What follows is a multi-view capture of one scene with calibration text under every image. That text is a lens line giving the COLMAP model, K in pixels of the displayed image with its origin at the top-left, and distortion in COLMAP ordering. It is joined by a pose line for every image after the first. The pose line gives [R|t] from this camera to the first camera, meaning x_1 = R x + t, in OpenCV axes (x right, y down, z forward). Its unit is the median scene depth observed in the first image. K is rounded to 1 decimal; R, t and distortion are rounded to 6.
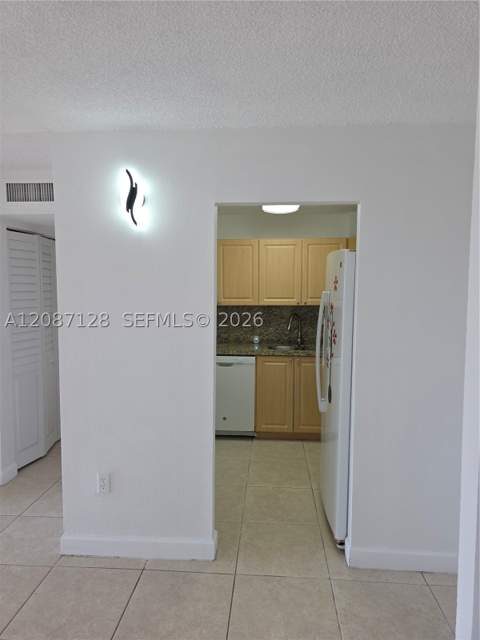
lens RADIAL K [[431.9, 0, 241.3], [0, 431.9, 316.3], [0, 0, 1]] dist [0.040486, -0.032714]
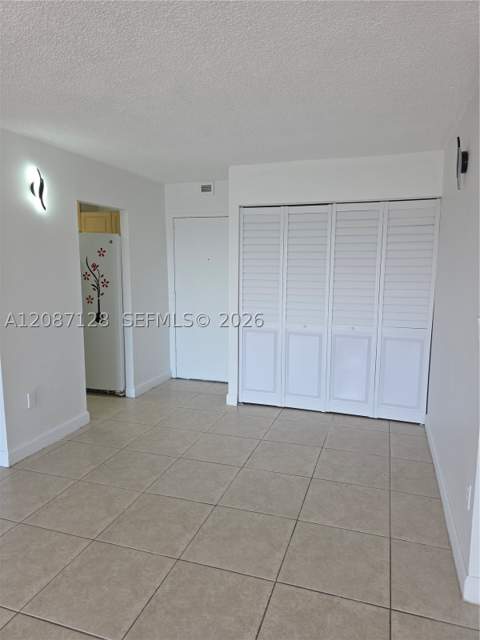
lens RADIAL K [[431.9, 0, 239.7], [0, 431.9, 322.2], [0, 0, 1]] dist [0.040486, -0.032714]
pose [[0.248737, -0.140607, 0.958311, -1.476035], [0.068801, 0.989472, 0.127321, 0.018710], [-0.966125, 0.034263, 0.255792, 0.025073]]
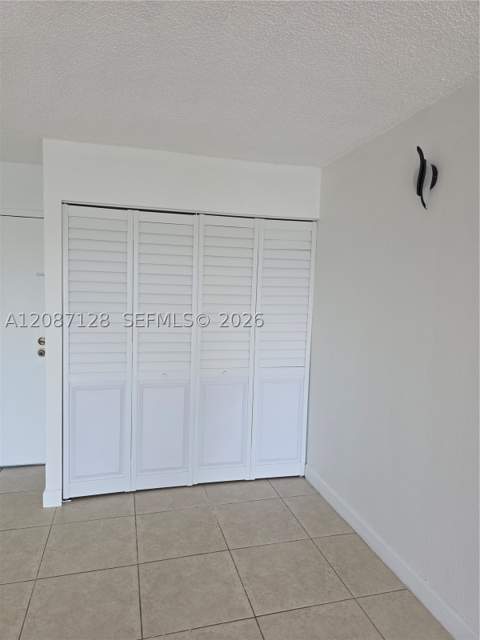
lens RADIAL K [[431.9, 0, 239.9], [0, 431.9, 323.9], [0, 0, 1]] dist [0.040486, -0.032714]
pose [[-0.333356, -0.096817, 0.937817, -1.003067], [0.039116, 0.992437, 0.116360, -0.016340], [-0.941989, 0.075473, -0.327047, 0.418320]]
